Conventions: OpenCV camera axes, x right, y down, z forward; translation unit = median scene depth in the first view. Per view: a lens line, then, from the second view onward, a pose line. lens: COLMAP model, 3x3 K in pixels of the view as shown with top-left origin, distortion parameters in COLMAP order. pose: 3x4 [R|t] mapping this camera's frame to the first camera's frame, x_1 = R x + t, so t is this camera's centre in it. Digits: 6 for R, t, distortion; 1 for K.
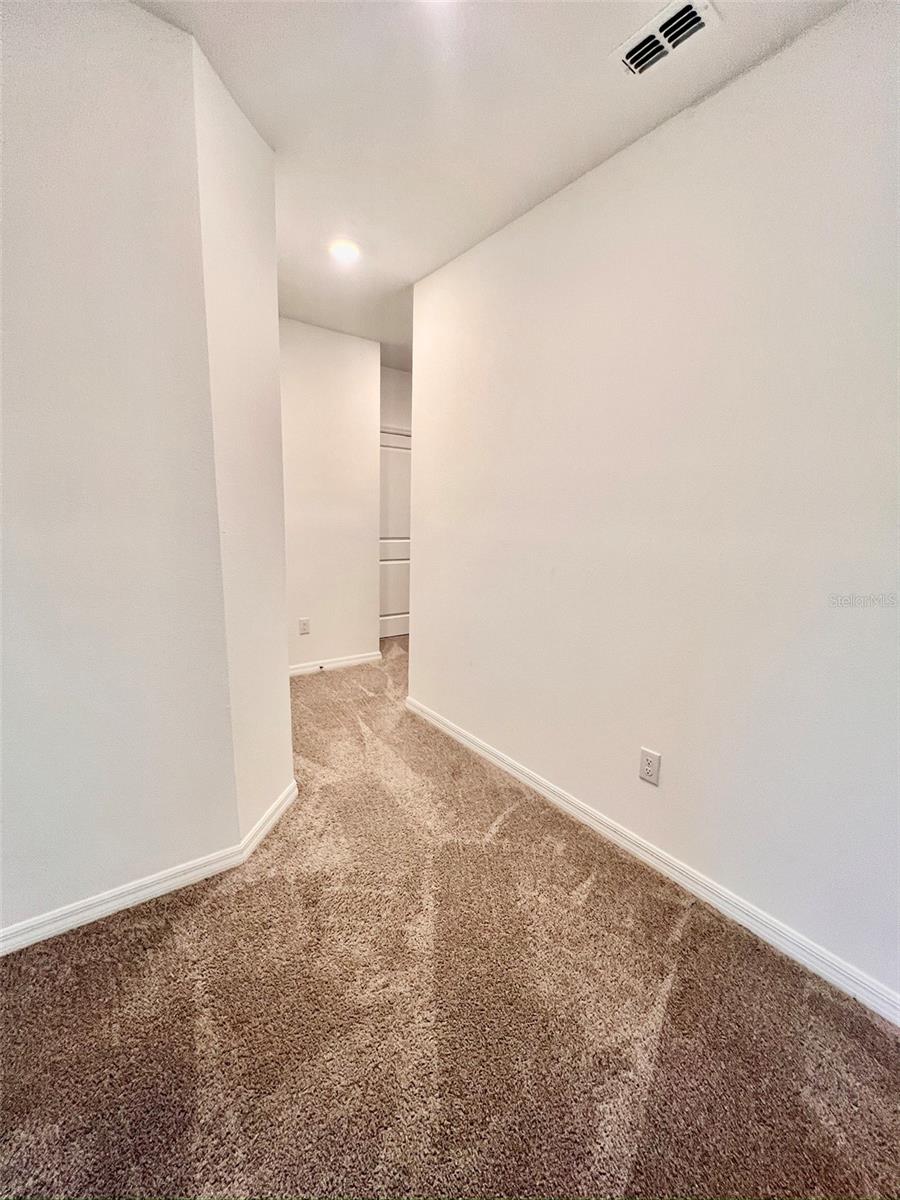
lens RADIAL K [[474.8, 0, 450.0], [0, 474.8, 600.0], [0, 0, 1]] dist [-0.001649, 0.000017]
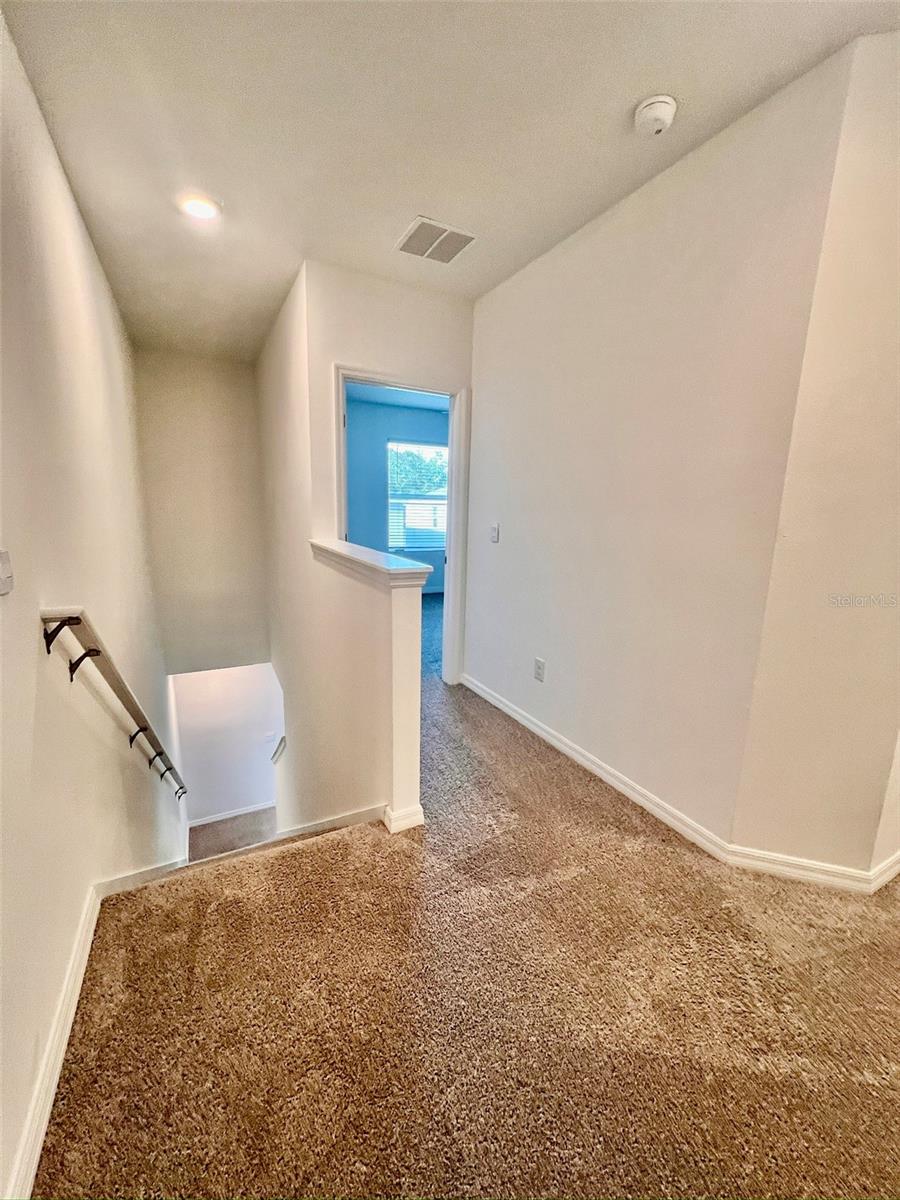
lens RADIAL K [[474.8, 0, 450.0], [0, 474.8, 600.0], [0, 0, 1]] dist [-0.001649, 0.000017]
pose [[-0.144102, 0.164106, -0.975861, 0.573863], [-0.208852, 0.958896, 0.192093, -0.059751], [0.967272, 0.231492, -0.103905, 0.429061]]
